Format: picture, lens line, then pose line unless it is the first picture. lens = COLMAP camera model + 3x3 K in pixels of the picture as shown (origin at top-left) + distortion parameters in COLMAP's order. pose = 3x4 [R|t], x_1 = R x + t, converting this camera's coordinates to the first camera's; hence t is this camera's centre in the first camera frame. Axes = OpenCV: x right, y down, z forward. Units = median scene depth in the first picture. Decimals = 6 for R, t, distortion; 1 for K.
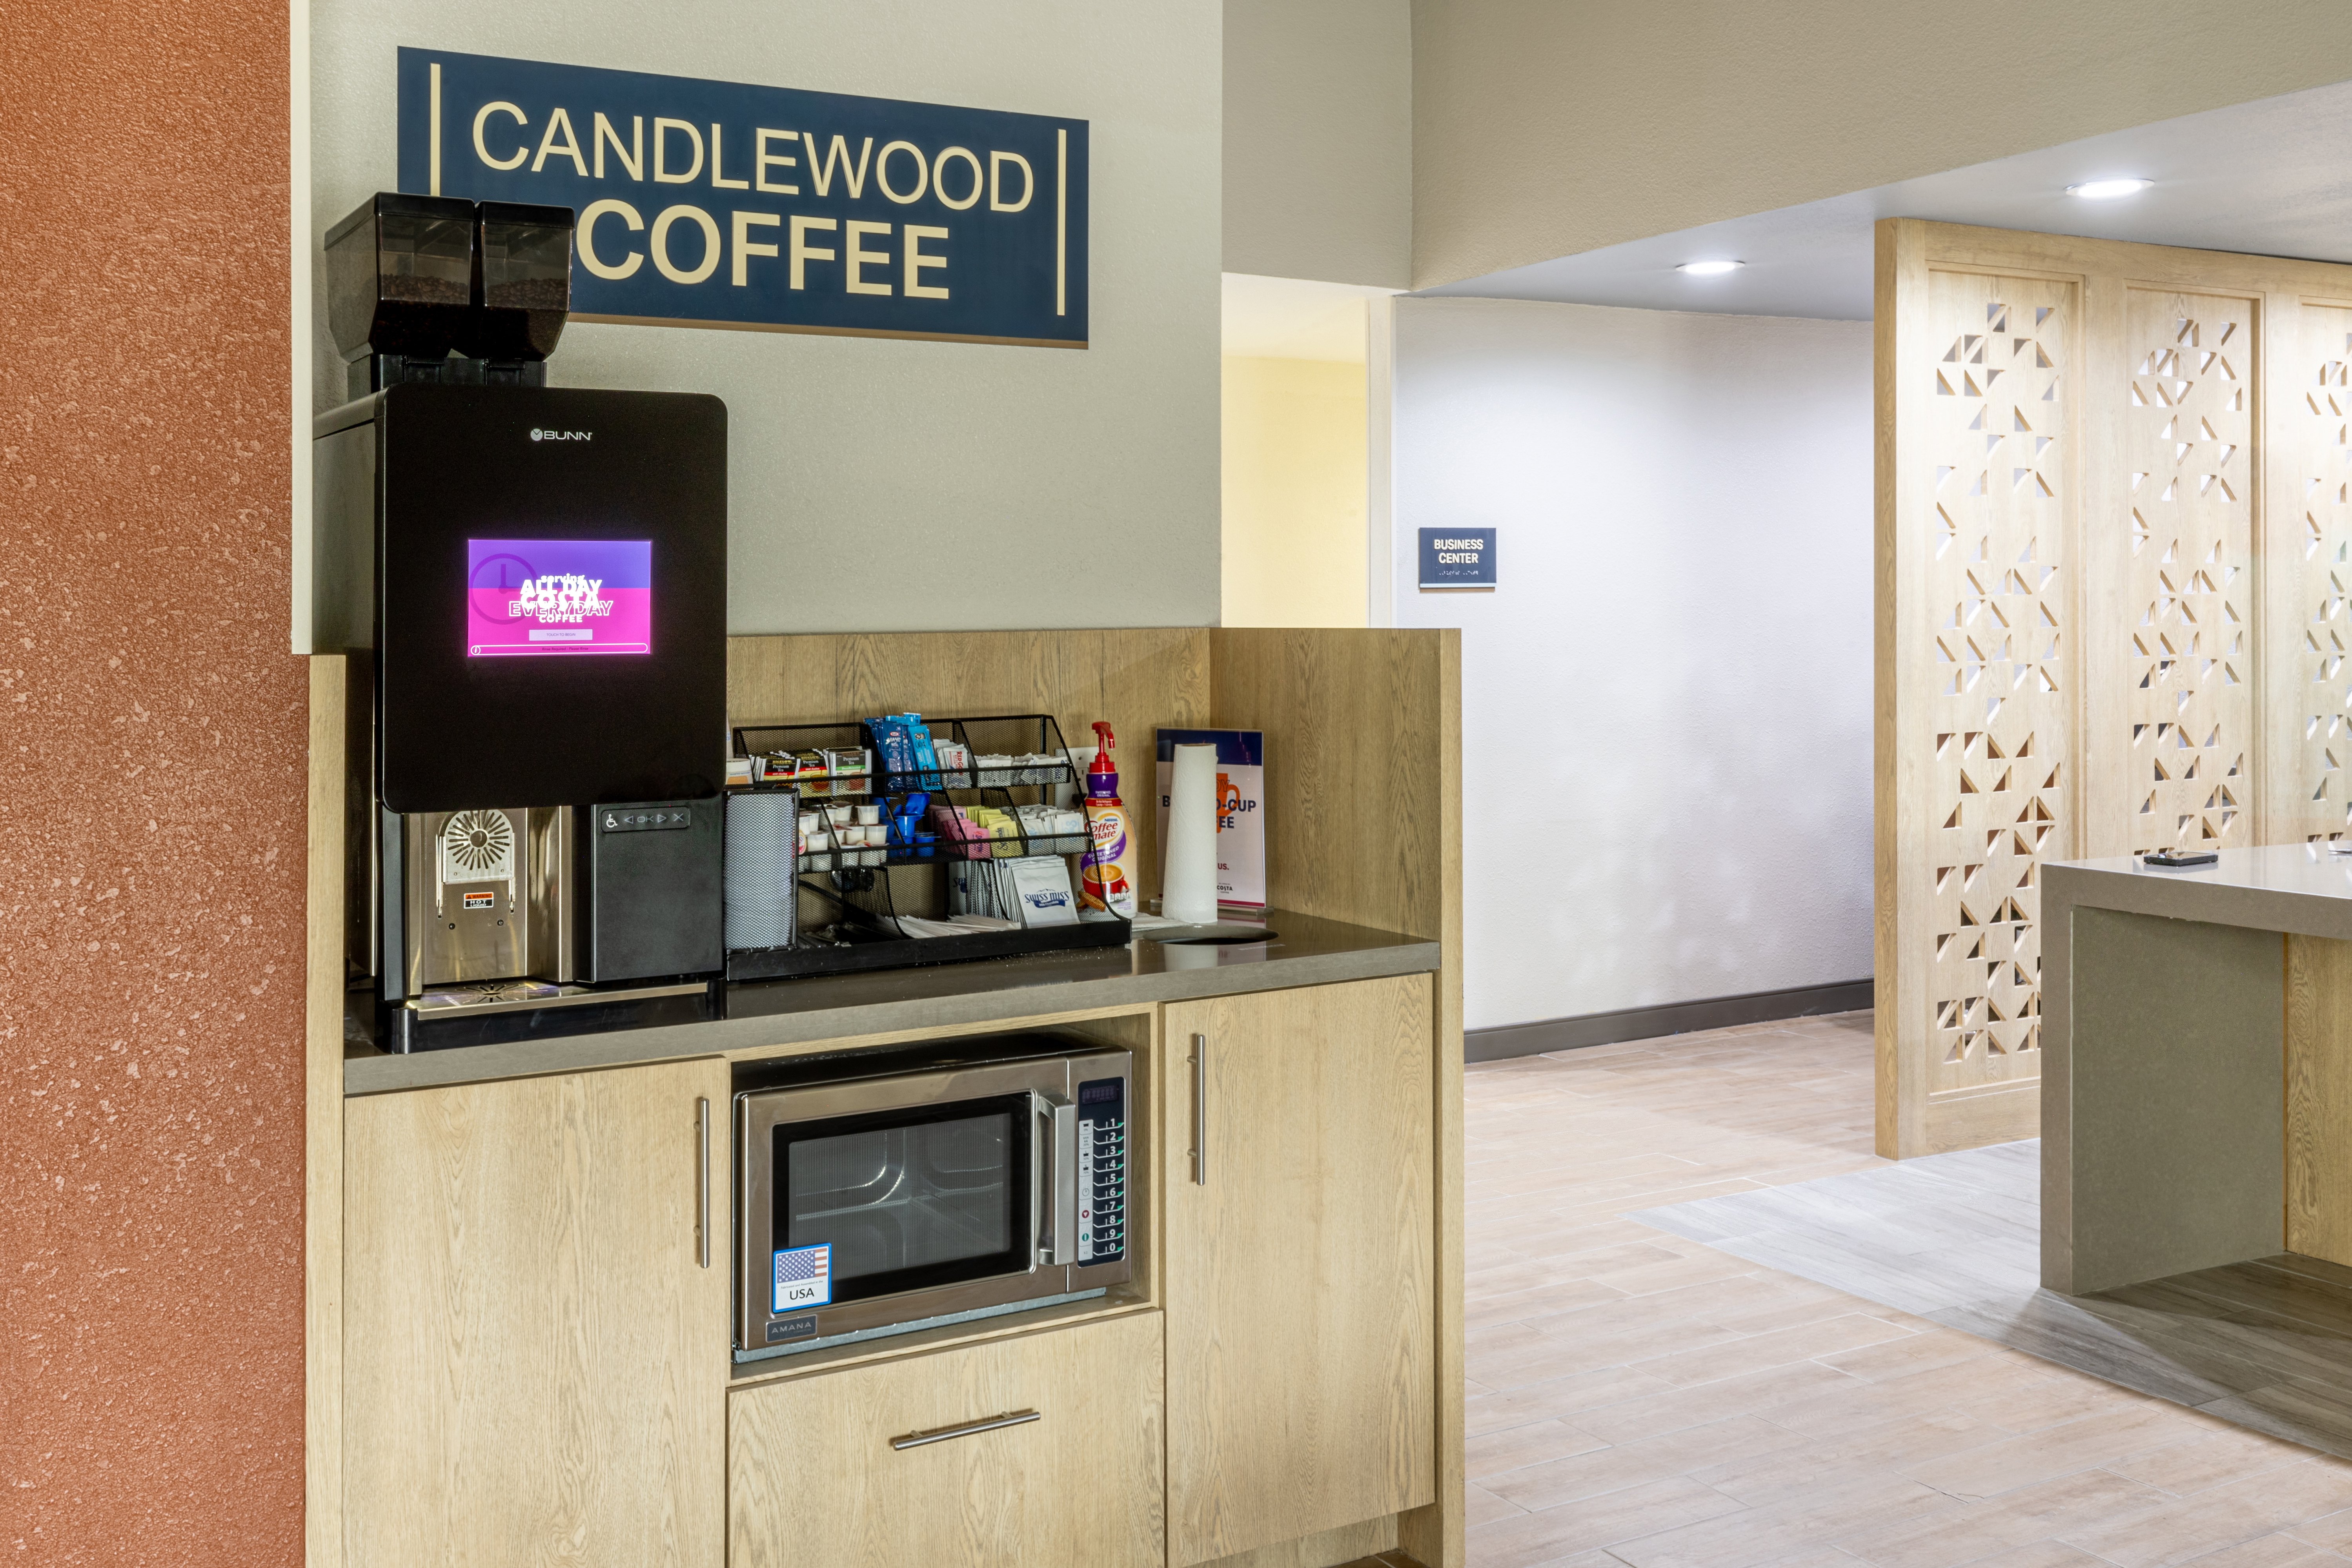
lens RADIAL K [[2343.1, 0, 1167.4], [0, 2343.1, 575.0], [0, 0, 1]] dist [-0.003803, 0.002086]
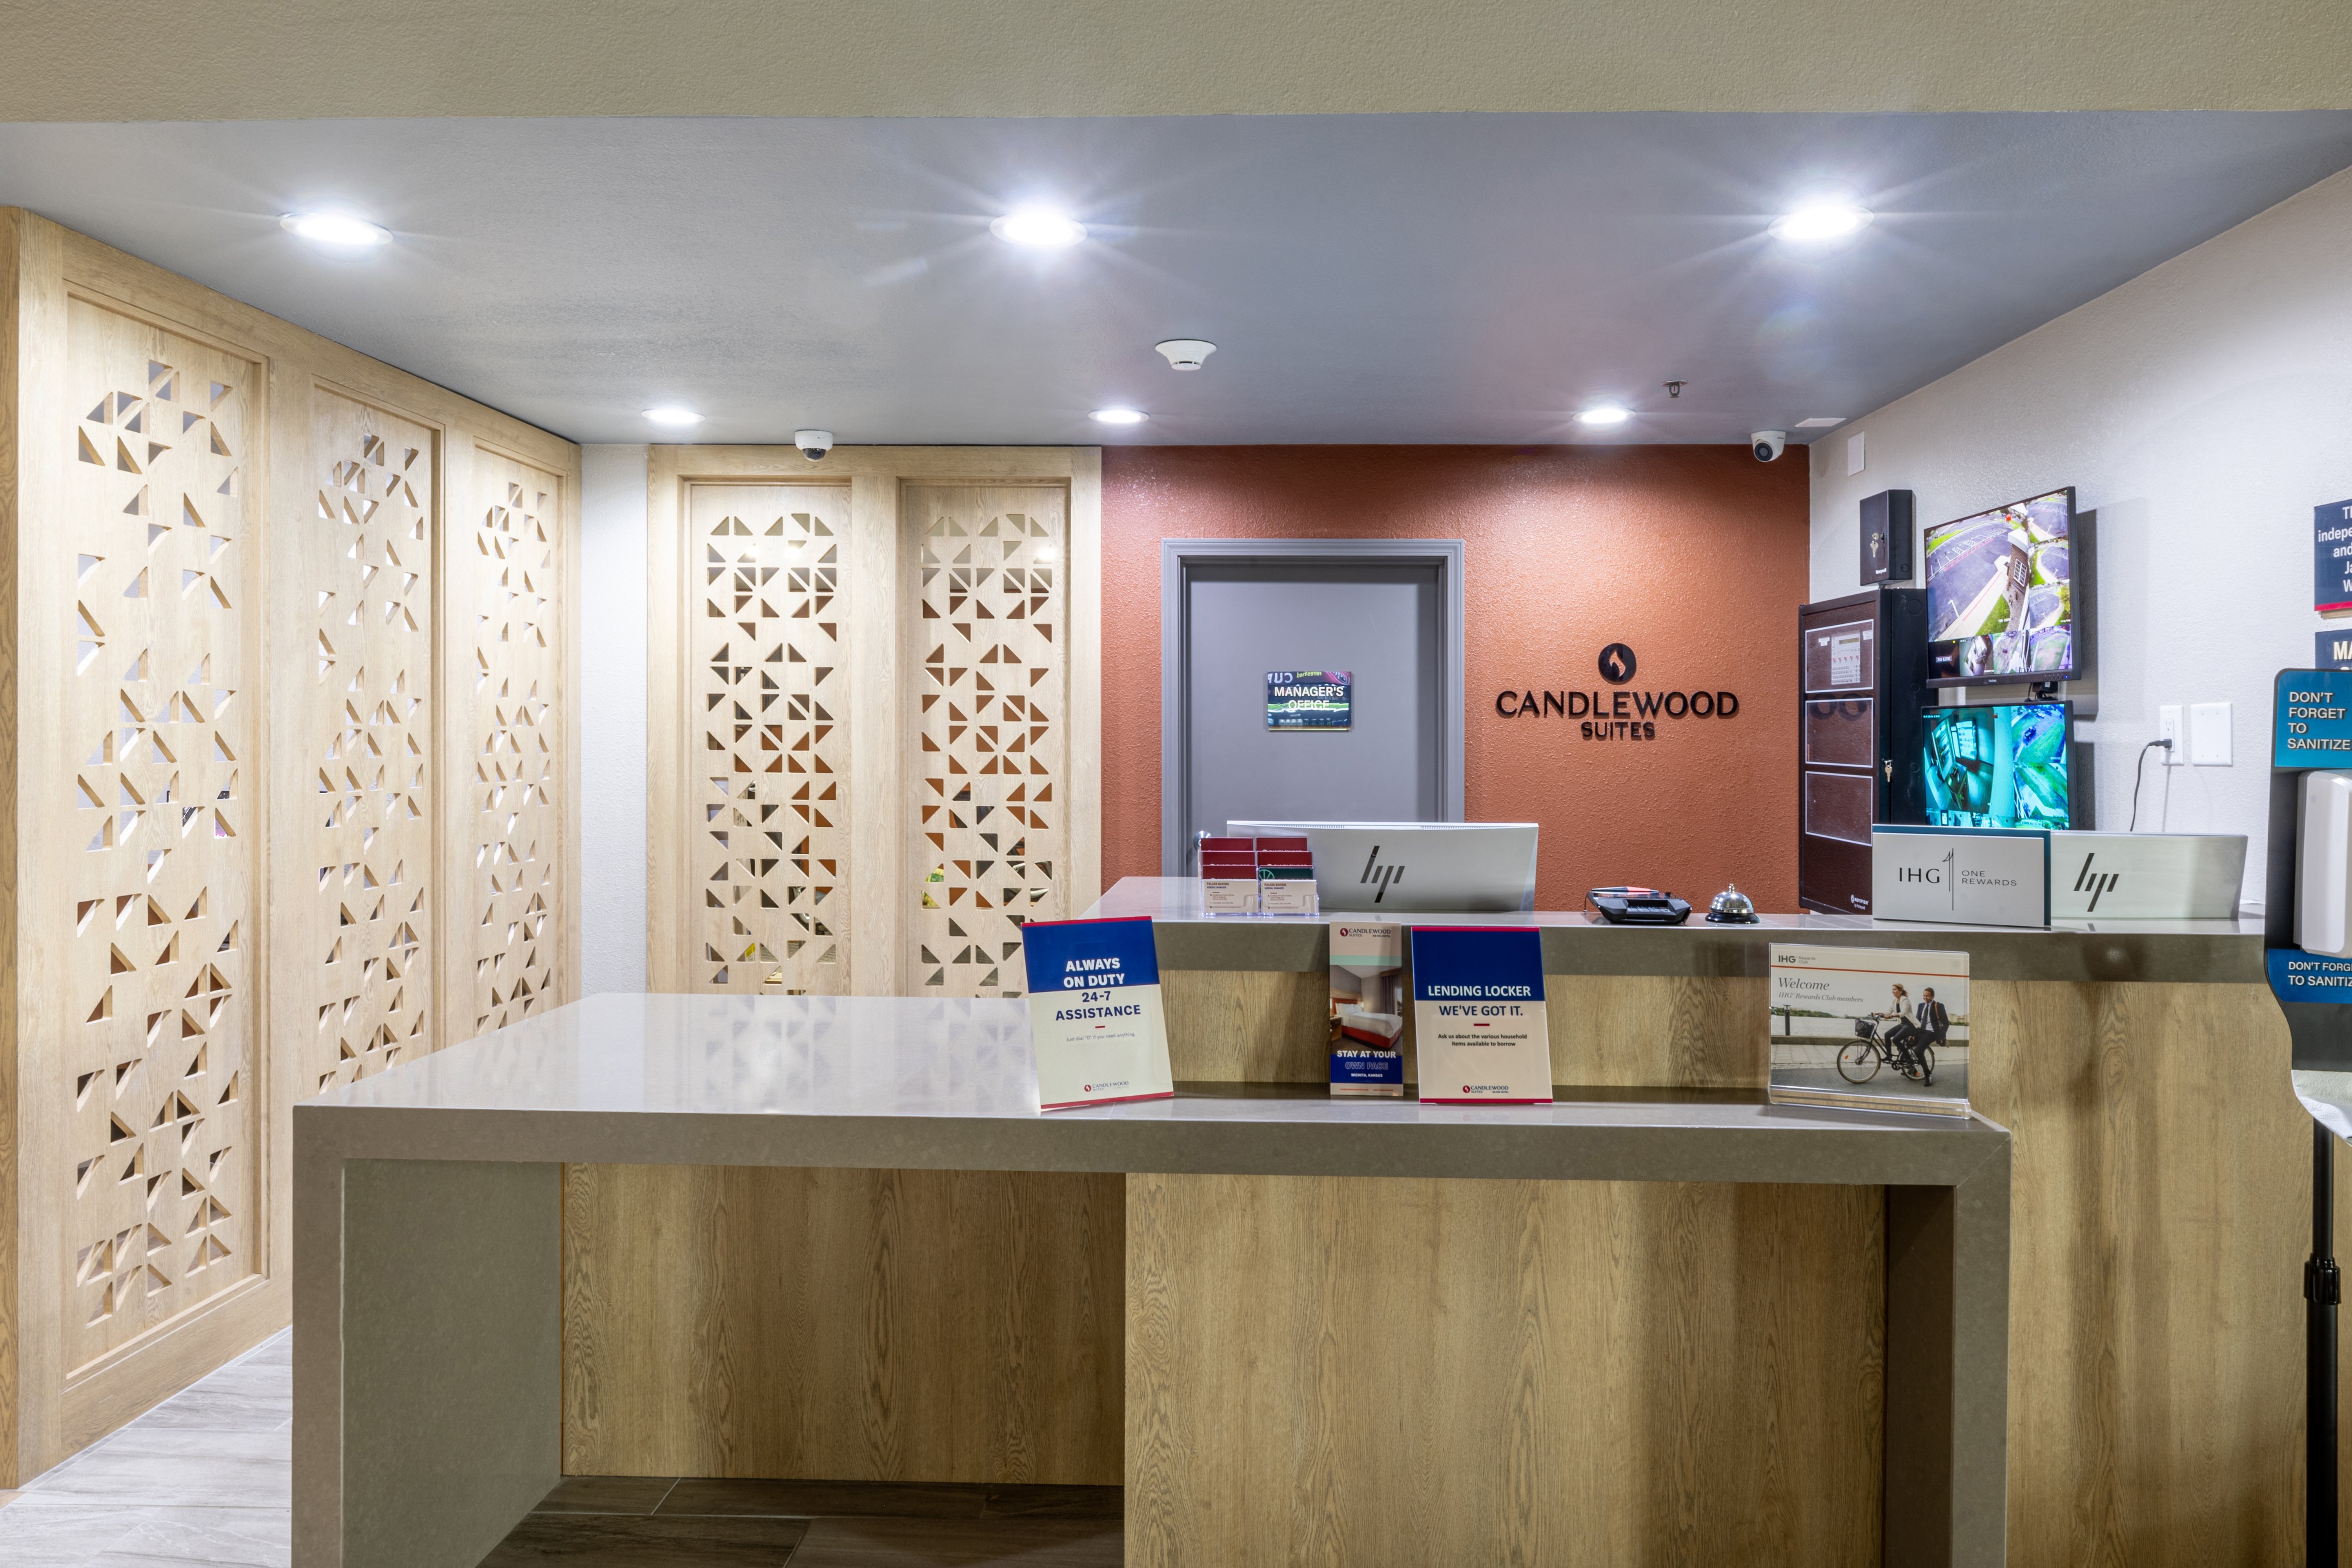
lens RADIAL K [[1509.9, 0, 1180.6], [0, 1509.9, 770.7], [0, 0, 1]] dist [-0.002563, 0.003544]
pose [[0.546317, -0.008284, 0.837537, 0.109482], [-0.024799, 0.999353, 0.026061, 0.002643], [-0.837211, -0.035008, 0.545758, 0.419268]]
